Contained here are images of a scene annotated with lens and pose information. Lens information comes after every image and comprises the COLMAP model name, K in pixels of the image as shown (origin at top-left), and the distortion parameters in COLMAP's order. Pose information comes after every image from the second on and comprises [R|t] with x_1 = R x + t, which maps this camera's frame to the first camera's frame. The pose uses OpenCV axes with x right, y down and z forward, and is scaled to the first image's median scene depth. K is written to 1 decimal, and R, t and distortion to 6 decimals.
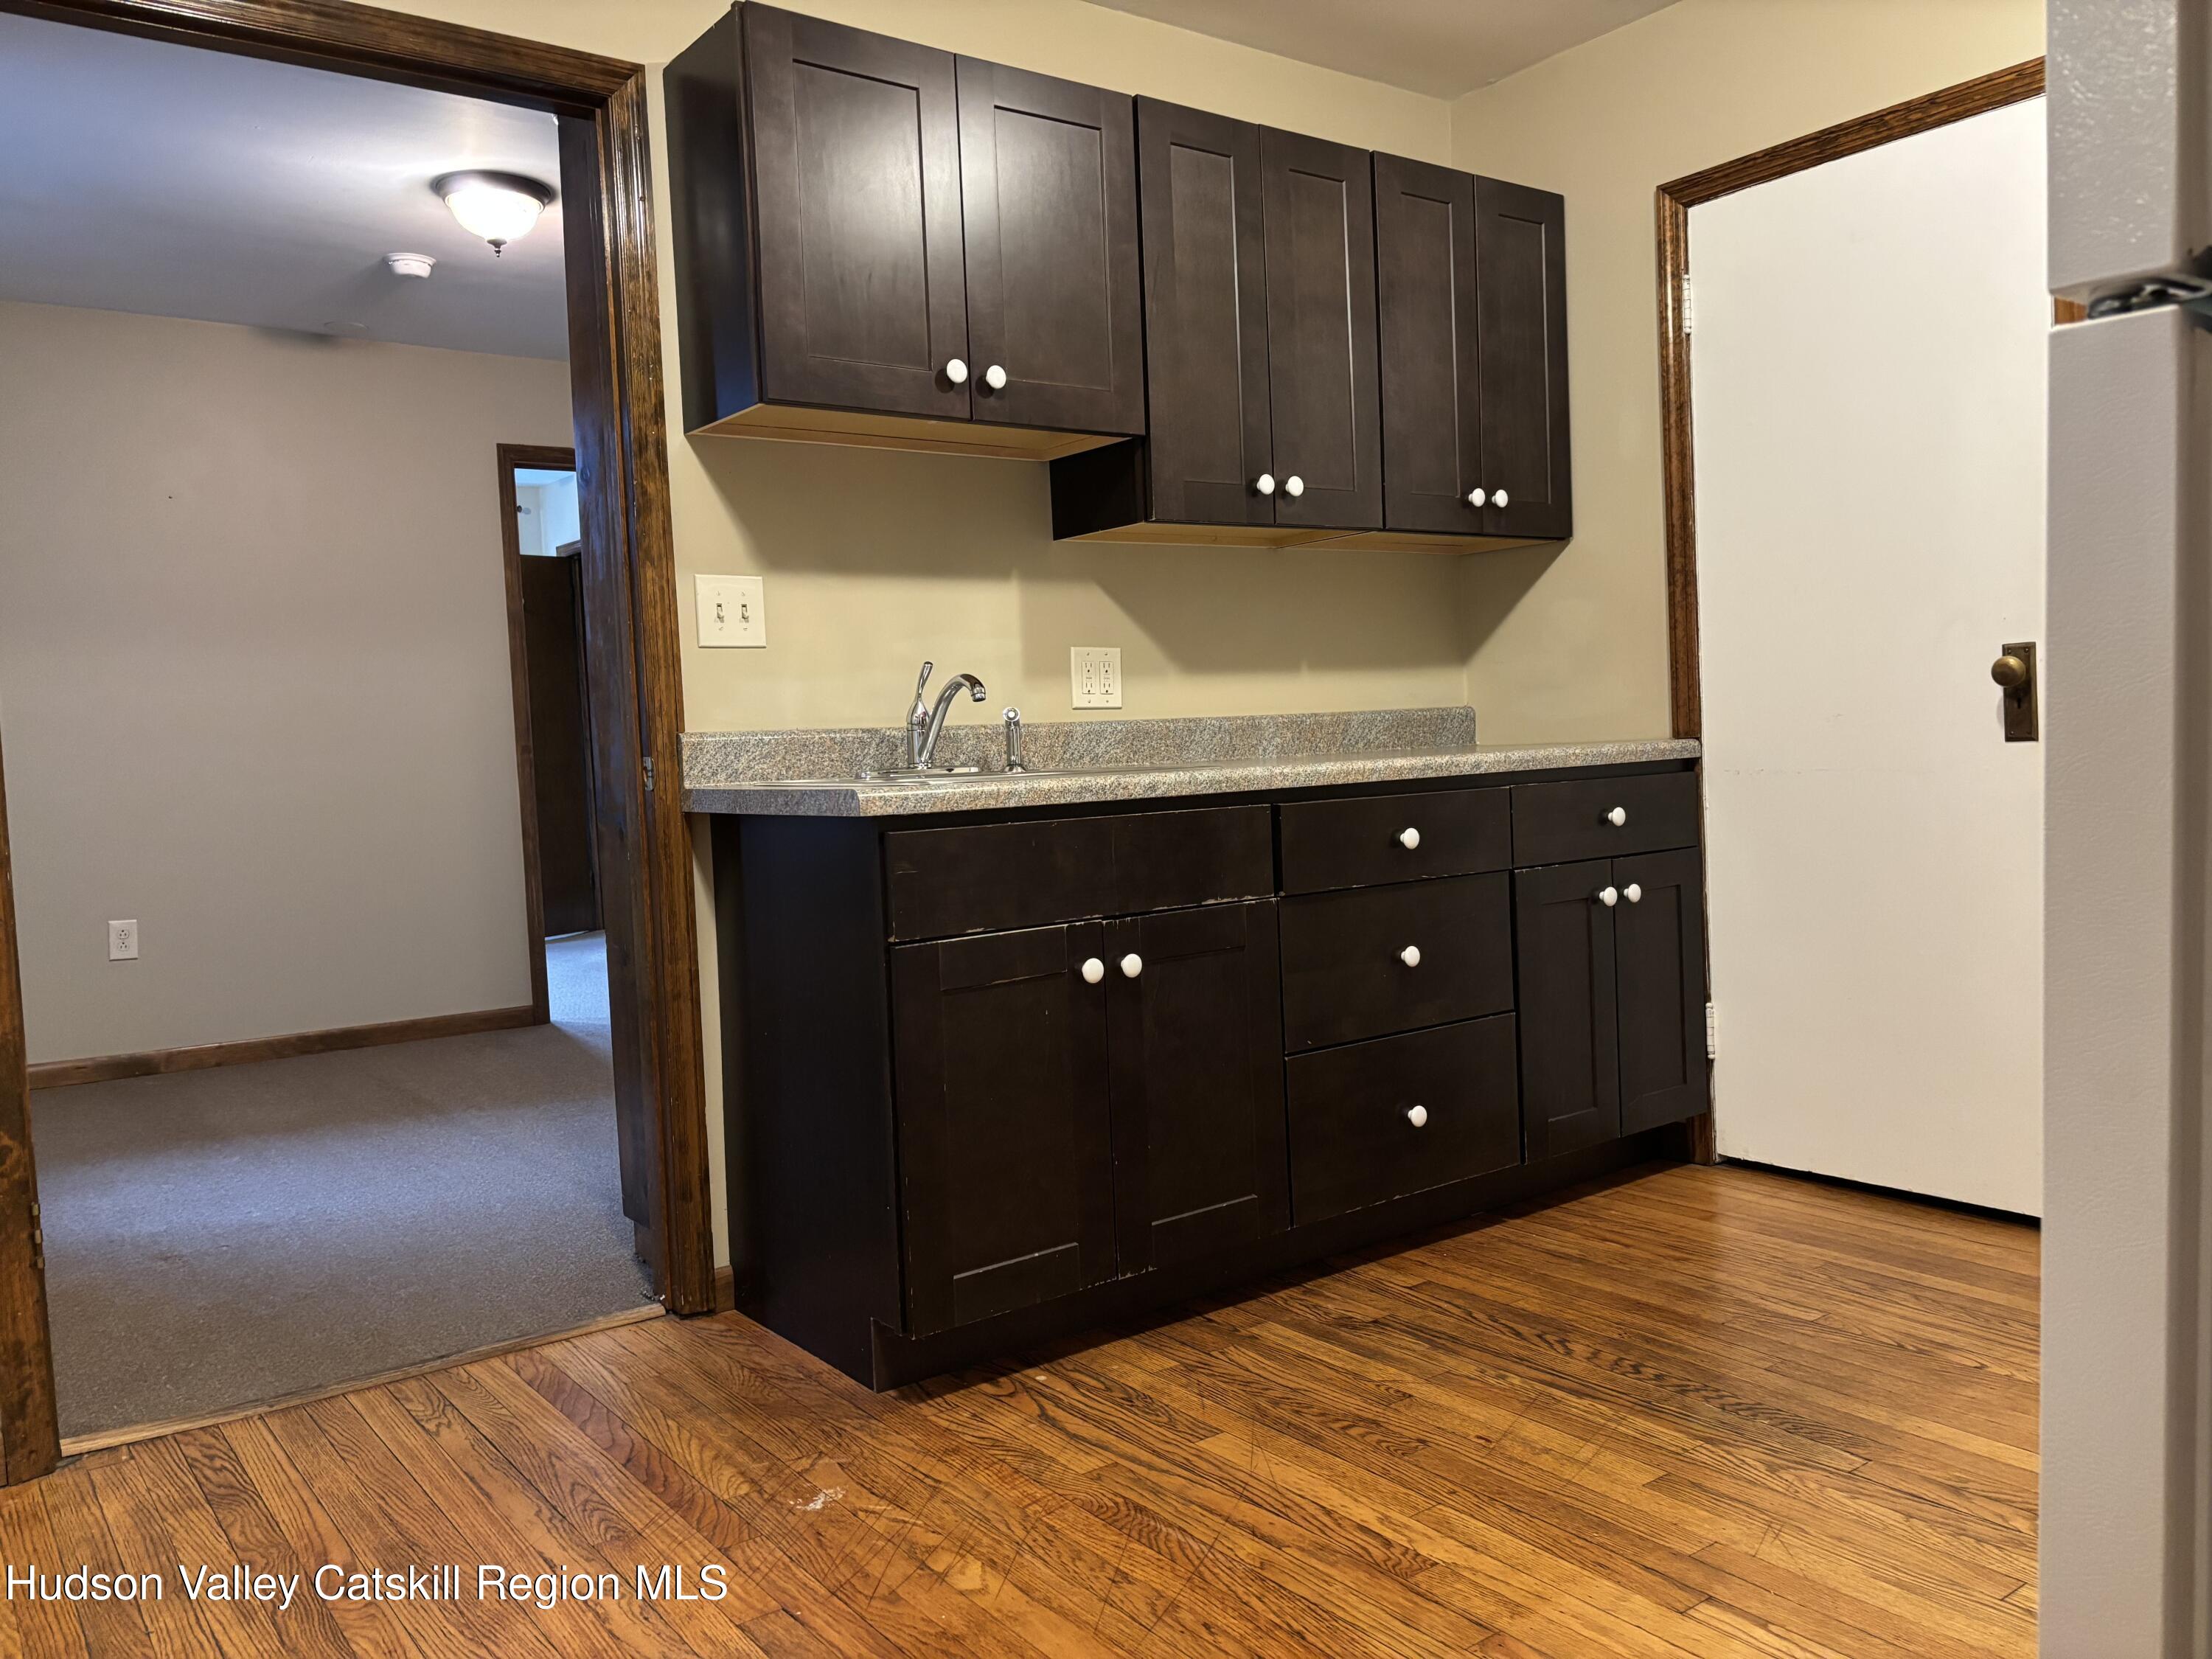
lens RADIAL K [[1663.4, 0, 1082.4], [0, 1663.4, 817.6], [0, 0, 1]] dist [0.046001, -0.047277]
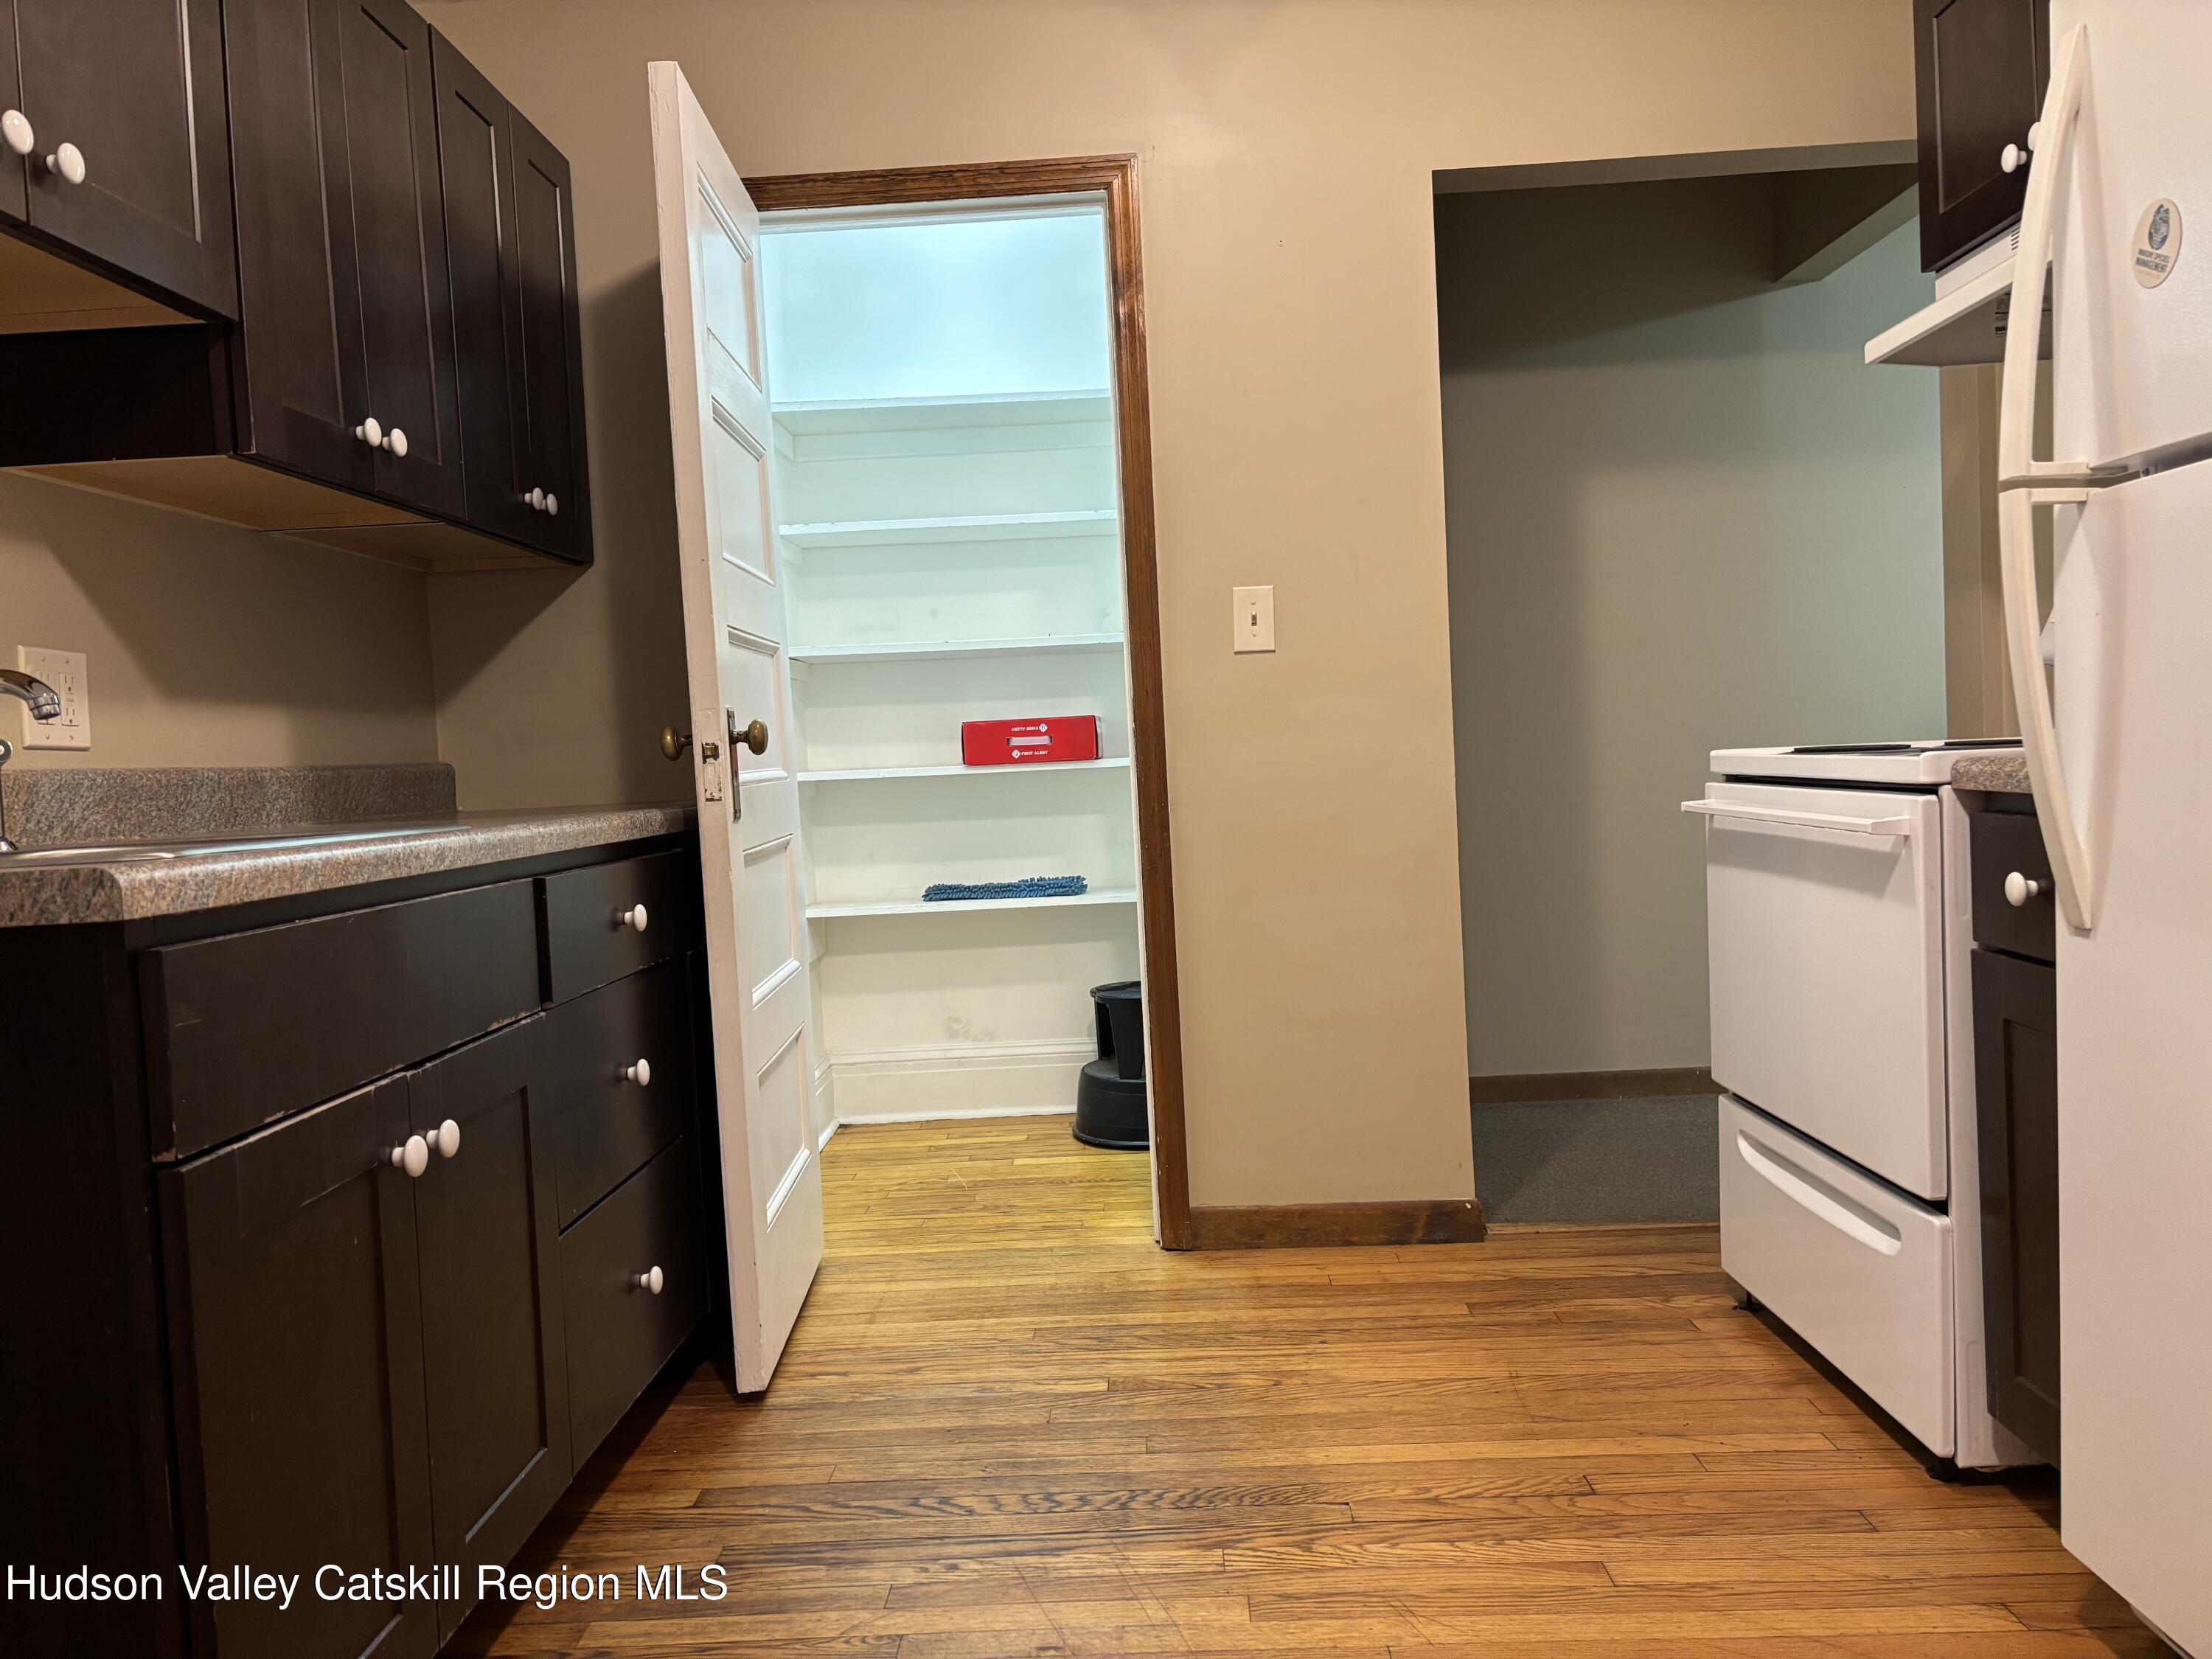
lens RADIAL K [[1663.4, 0, 1115.4], [0, 1663.4, 832.2], [0, 0, 1]] dist [0.046001, -0.047277]
pose [[0.609177, -0.022319, 0.792720, -0.303293], [0.060419, 0.998005, -0.018332, 0.000134], [-0.790730, 0.059063, 0.609310, 0.386882]]
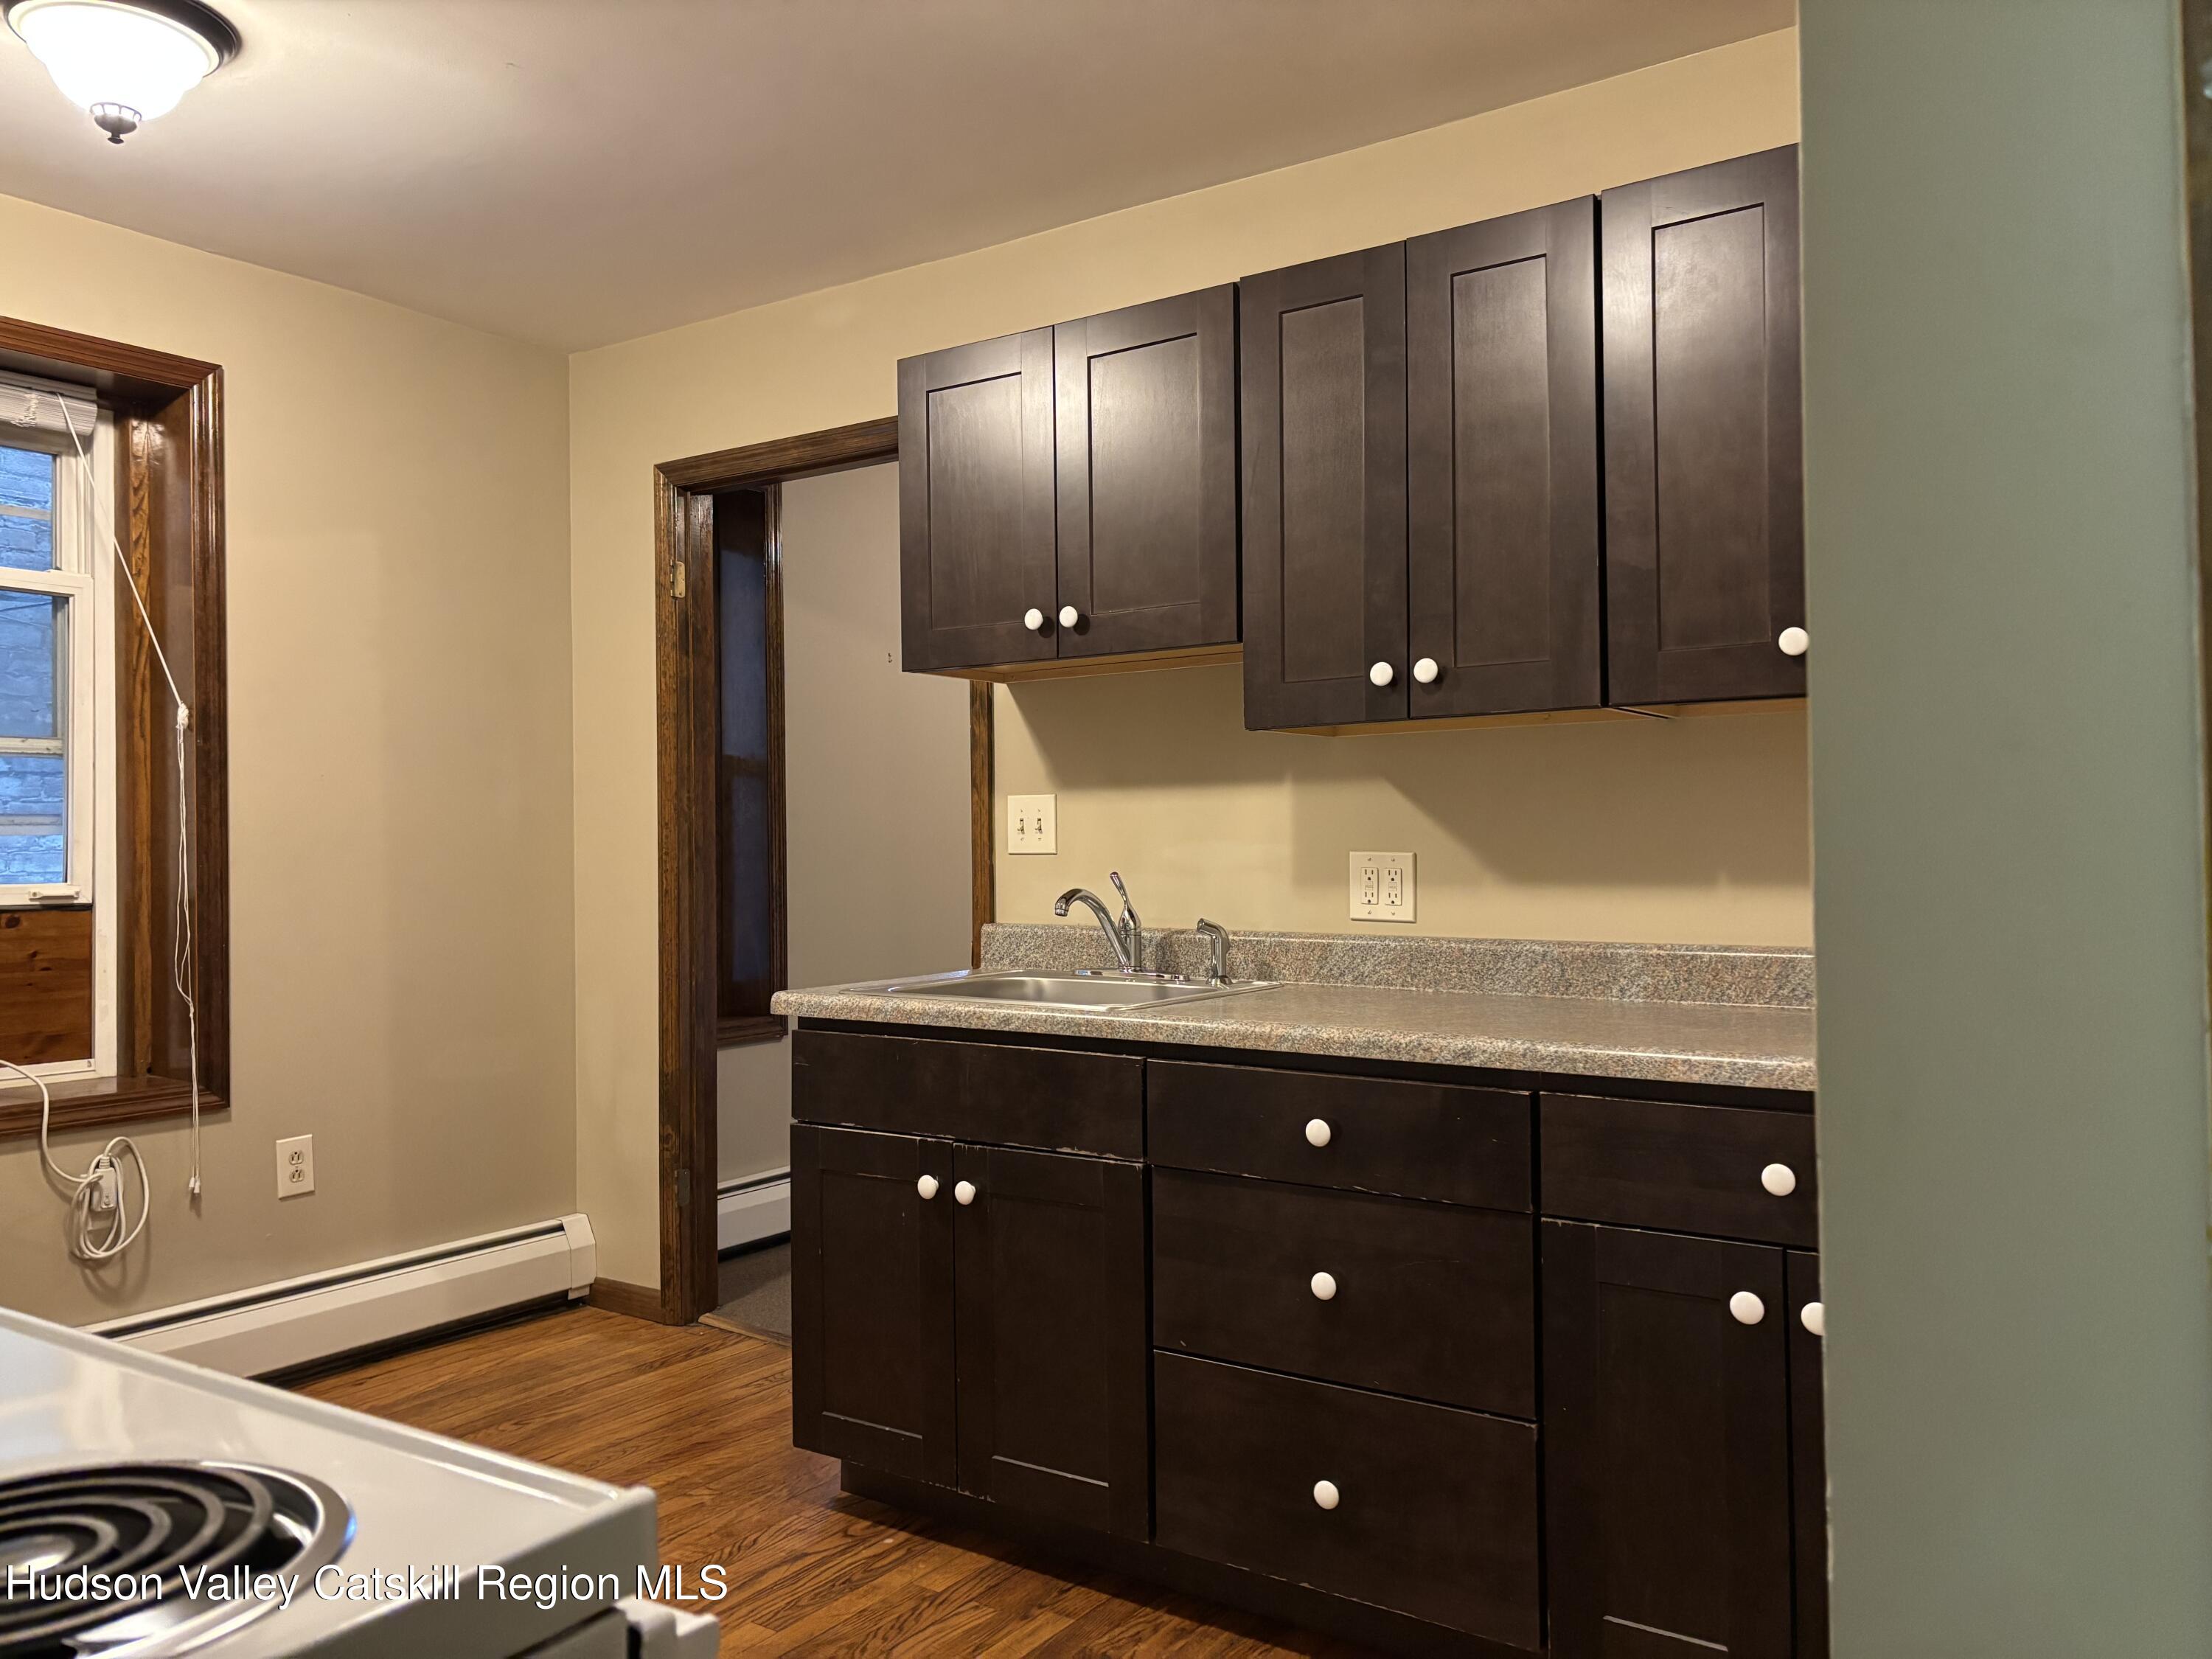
lens RADIAL K [[1663.4, 0, 1098.5], [0, 1663.4, 822.7], [0, 0, 1]] dist [0.046001, -0.047277]
pose [[0.319175, 0.027973, -0.947283, 0.985873], [-0.048917, 0.998718, 0.013010, -0.150663], [0.946433, 0.042186, 0.320134, 0.703286]]
